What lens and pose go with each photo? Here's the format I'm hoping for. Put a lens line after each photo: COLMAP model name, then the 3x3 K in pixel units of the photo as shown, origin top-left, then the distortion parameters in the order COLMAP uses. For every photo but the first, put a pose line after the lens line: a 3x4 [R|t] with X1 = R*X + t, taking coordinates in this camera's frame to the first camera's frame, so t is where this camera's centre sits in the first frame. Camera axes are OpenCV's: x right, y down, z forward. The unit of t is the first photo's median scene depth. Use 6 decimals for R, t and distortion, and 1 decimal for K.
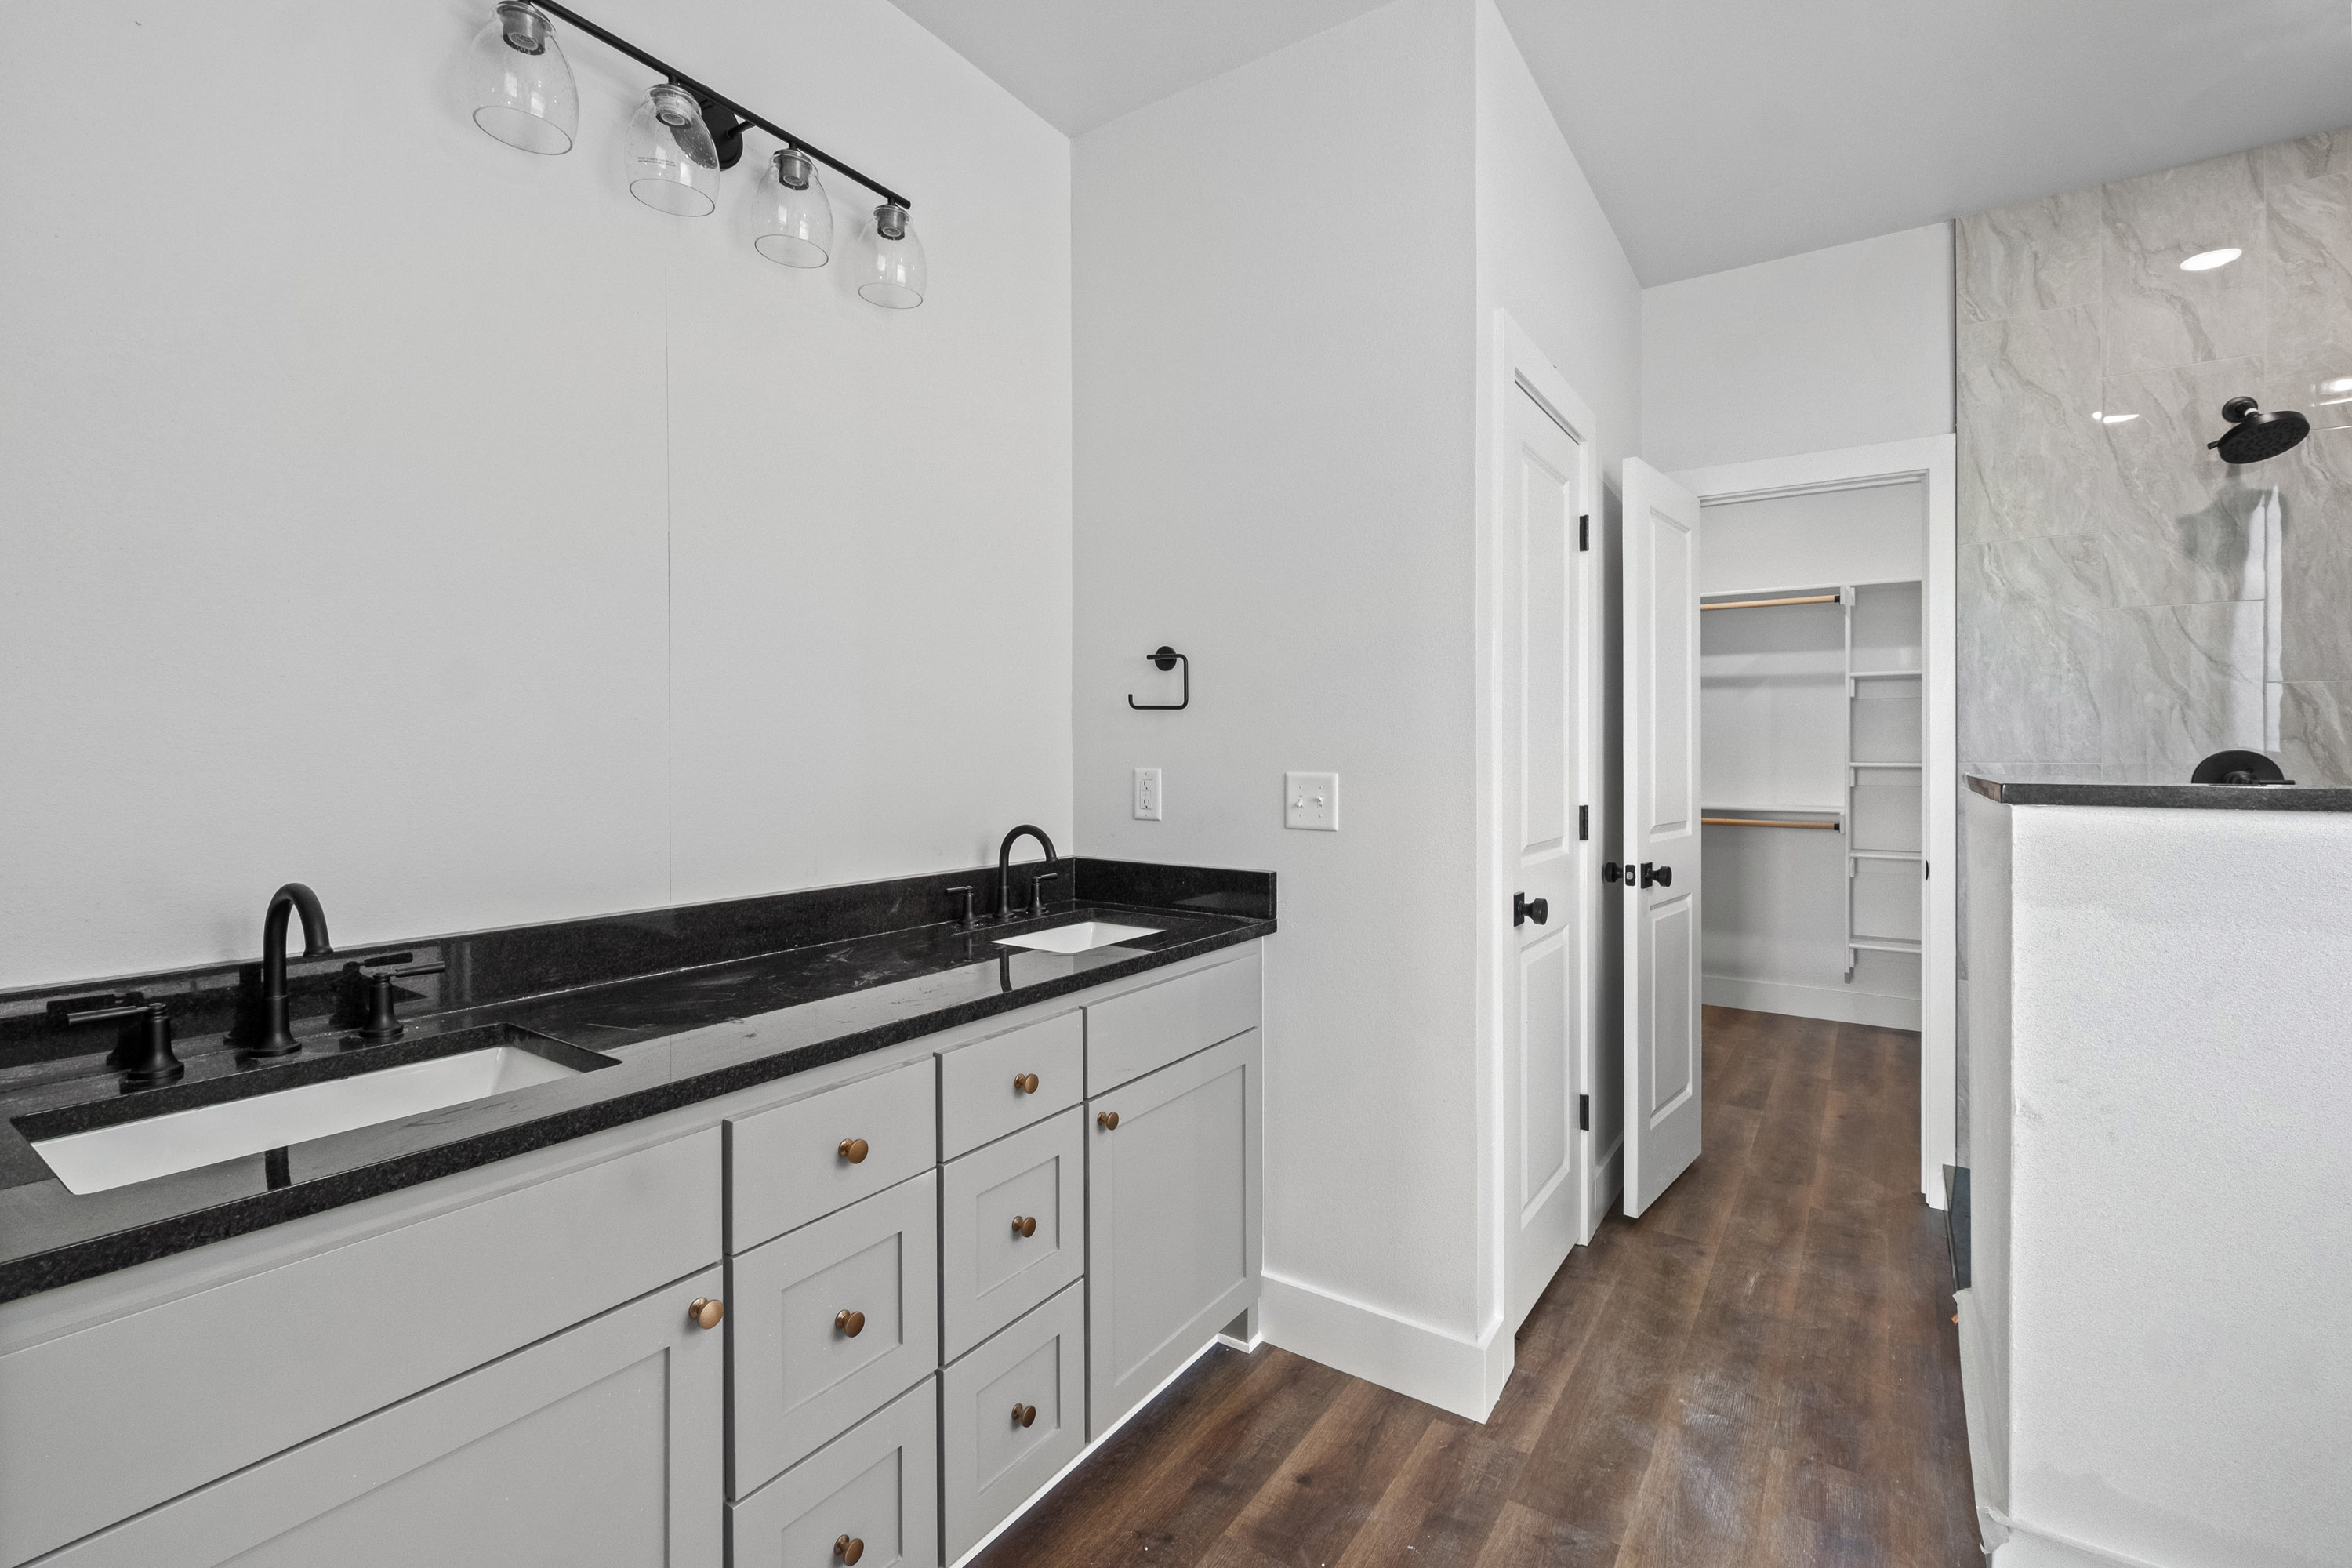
lens RADIAL K [[1035.0, 0, 1176.0], [0, 1035.0, 784.0], [0, 0, 1]] dist [-0.002929, -0.001288]
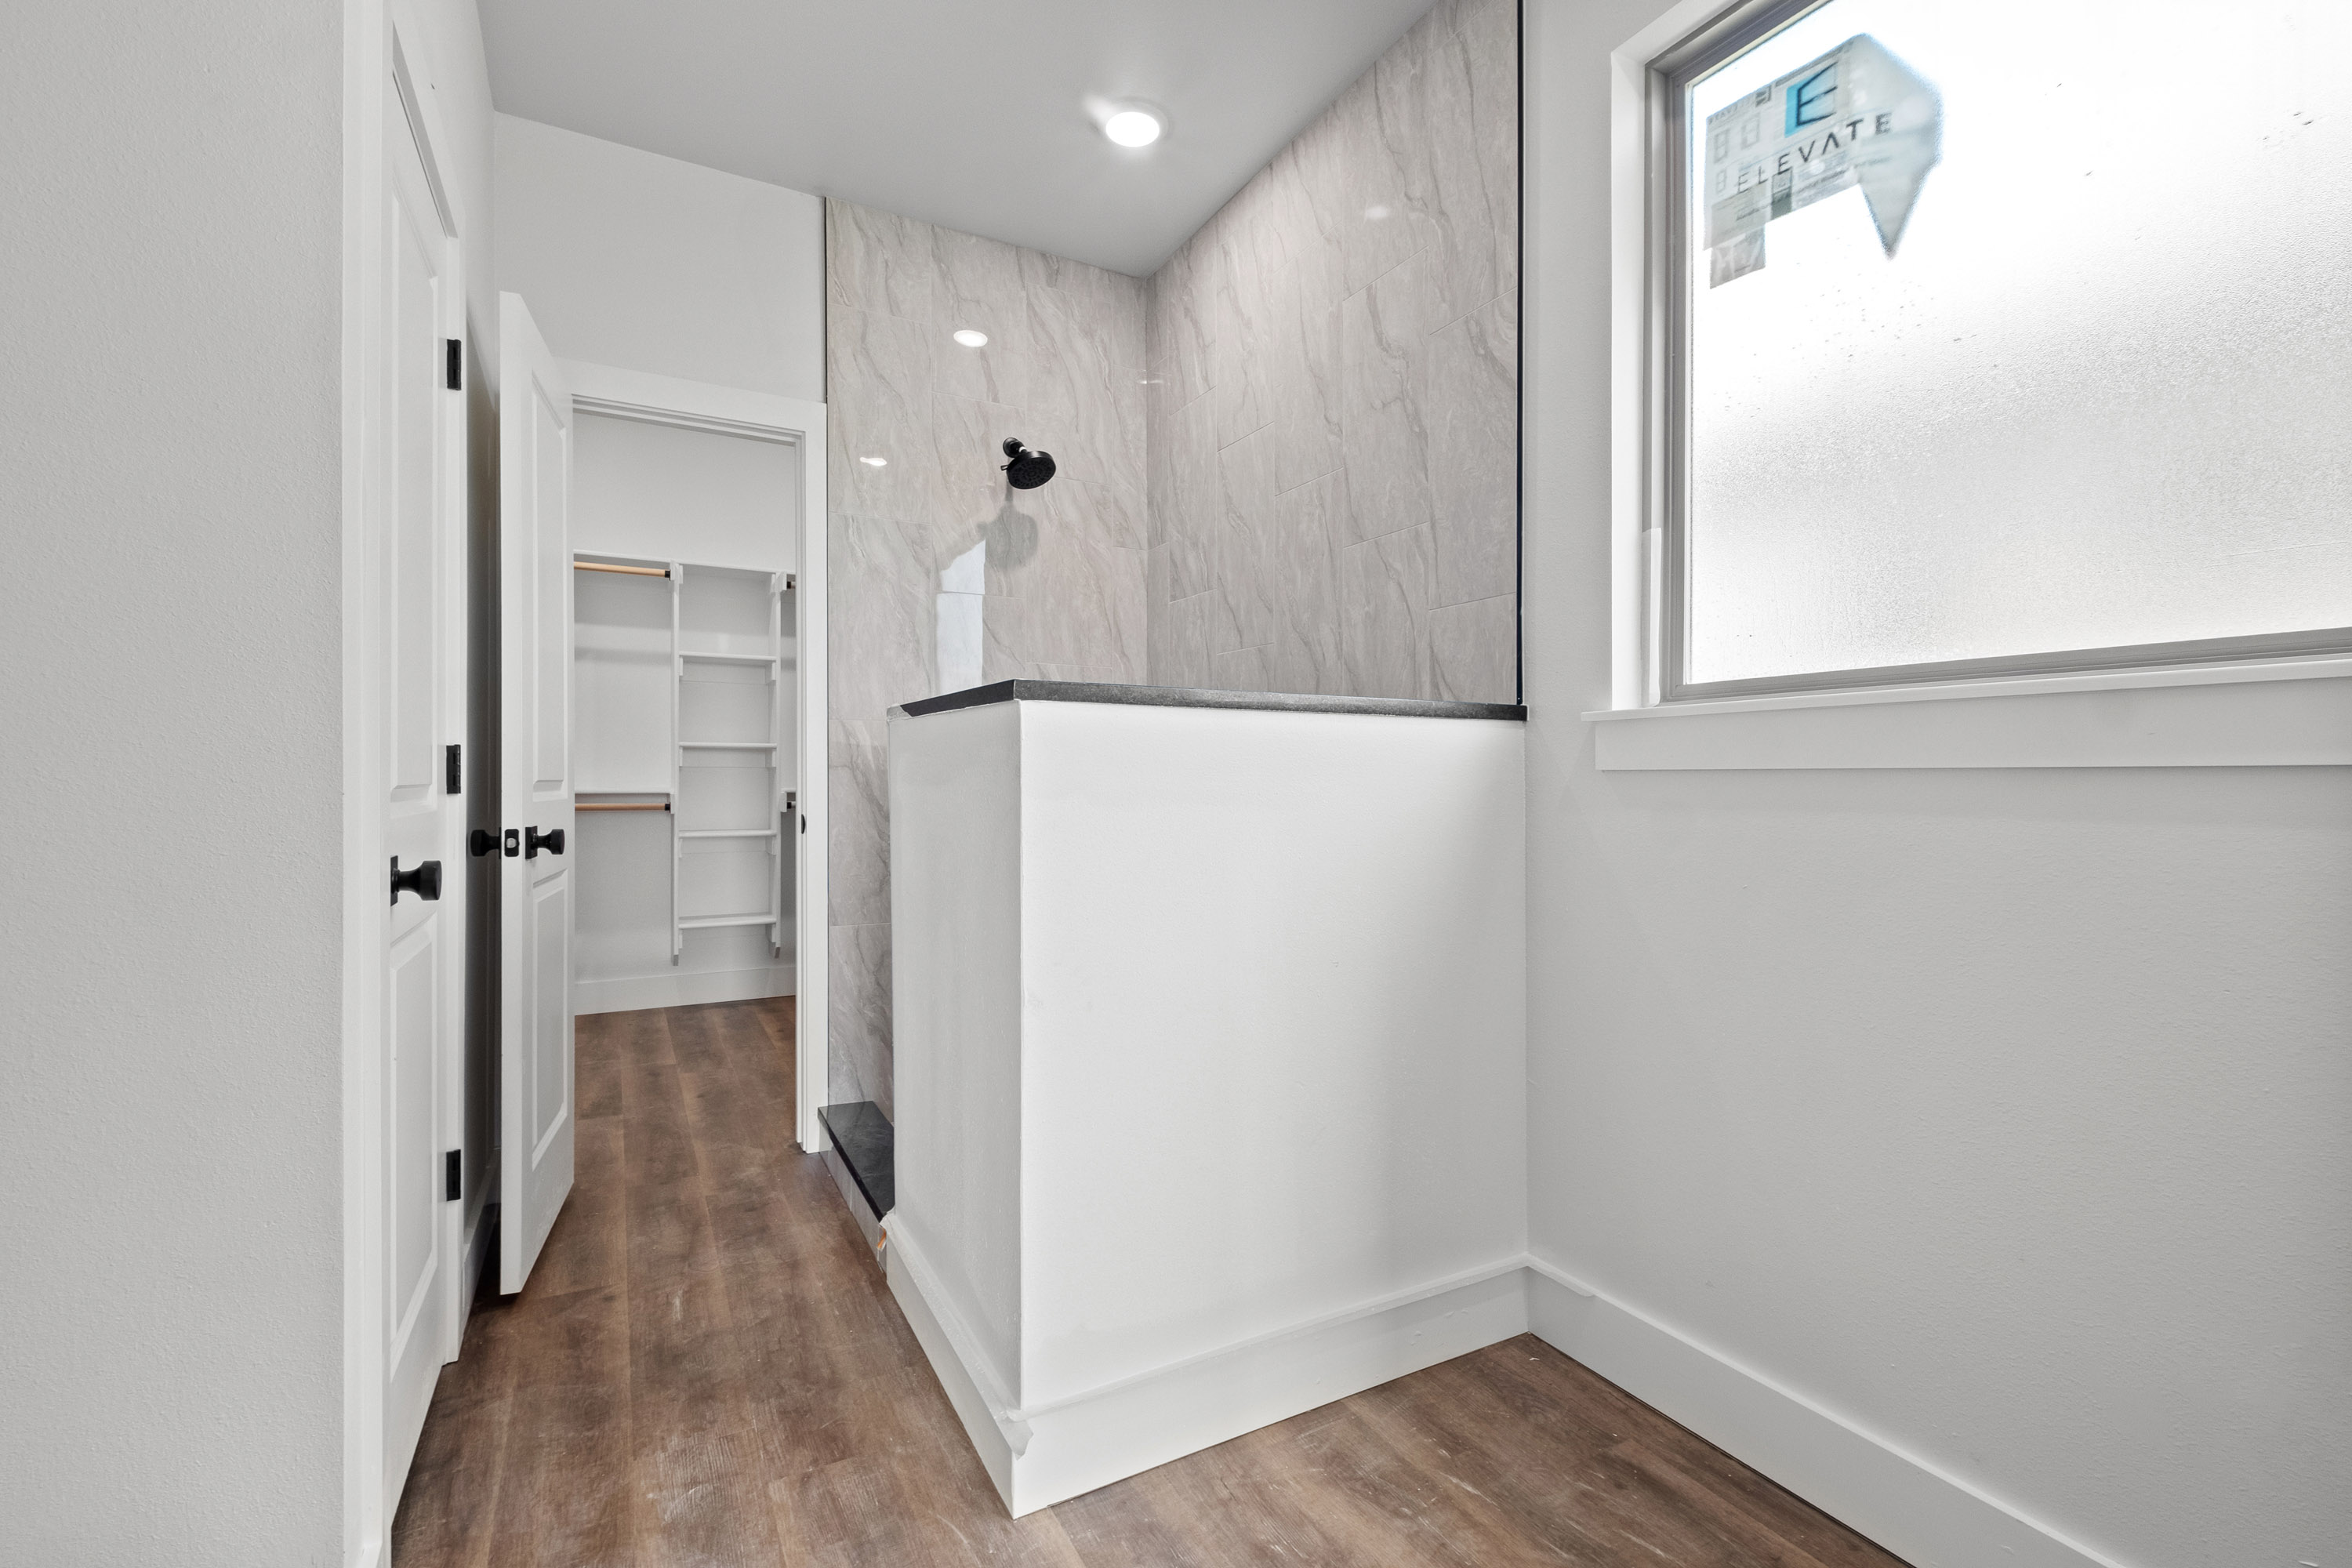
lens RADIAL K [[1020.4, 0, 1178.3], [0, 1020.4, 775.8], [0, 0, 1]] dist [0.000161, -0.001309]
pose [[0.456390, -0.001214, 0.889779, -0.006027], [0.022331, 0.999700, -0.010090, 0.059066], [-0.889500, 0.024474, 0.456280, 0.224663]]
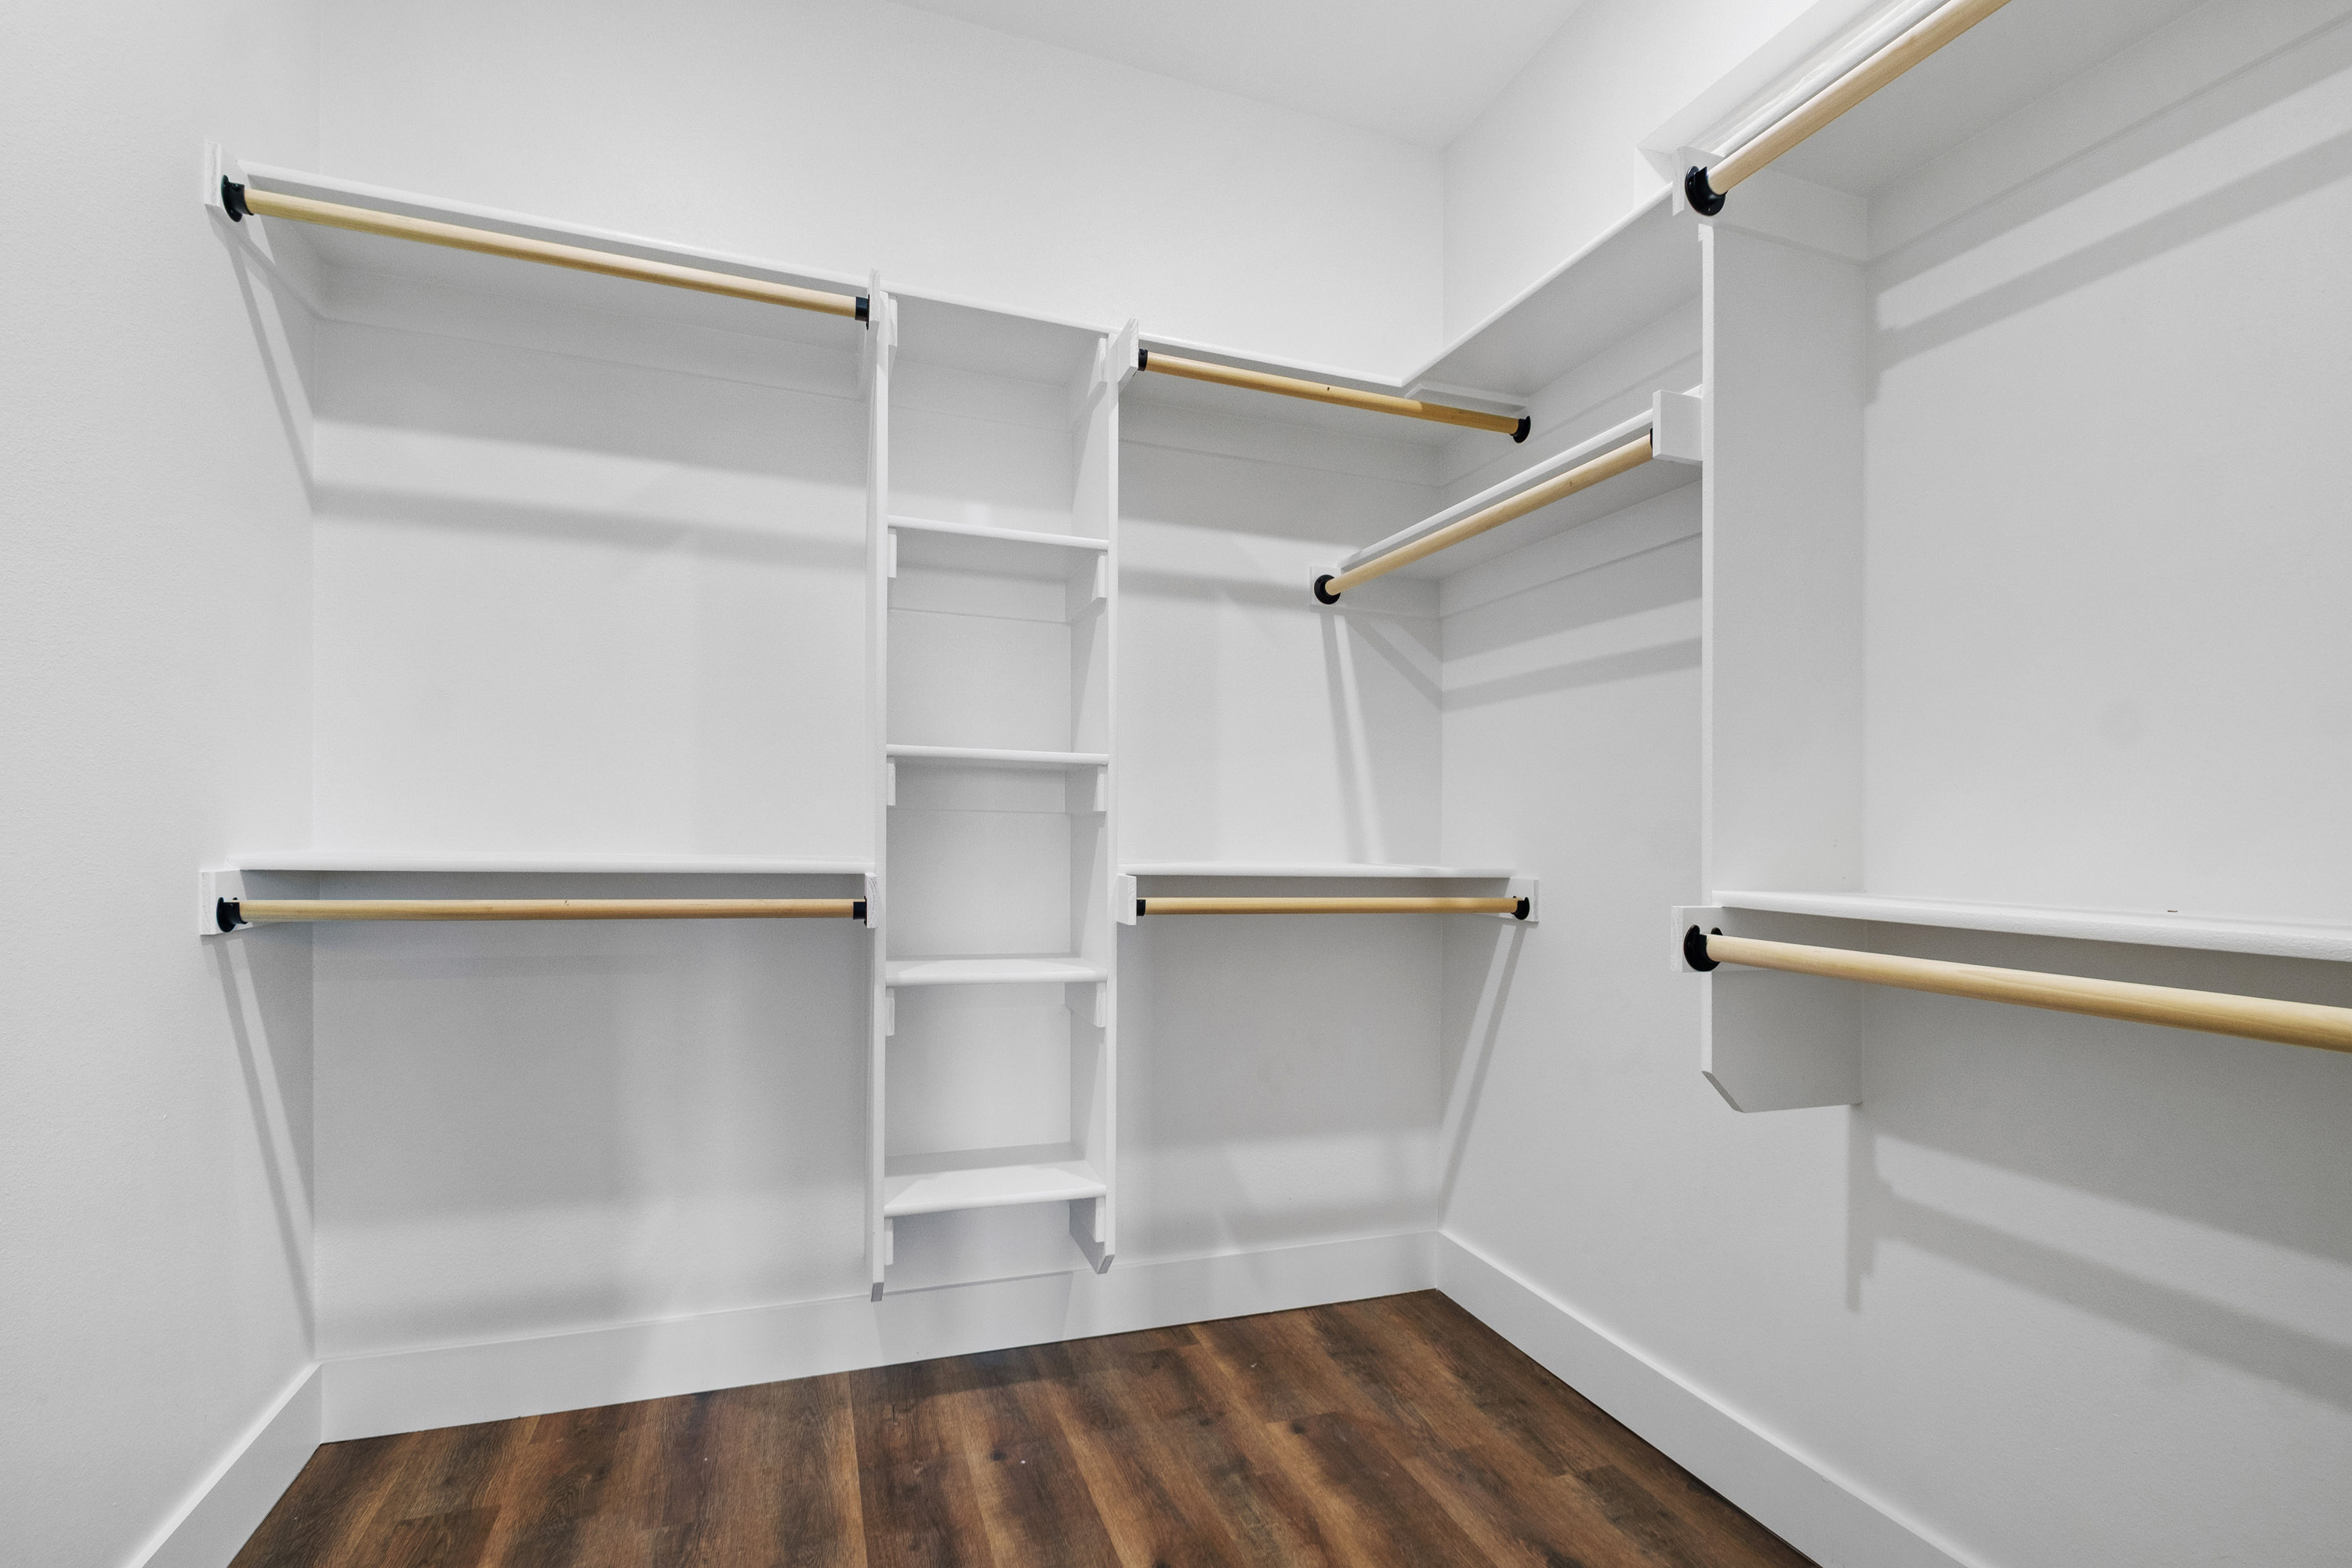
lens RADIAL K [[1051.6, 0, 1168.5], [0, 1051.6, 829.7], [0, 0, 1]] dist [0.000465, -0.000304]
pose [[0.588119, 0.002288, 0.808772, 0.692553], [0.016140, 0.999764, -0.014565, 0.033311], [-0.808614, 0.021619, 0.587943, 1.205119]]
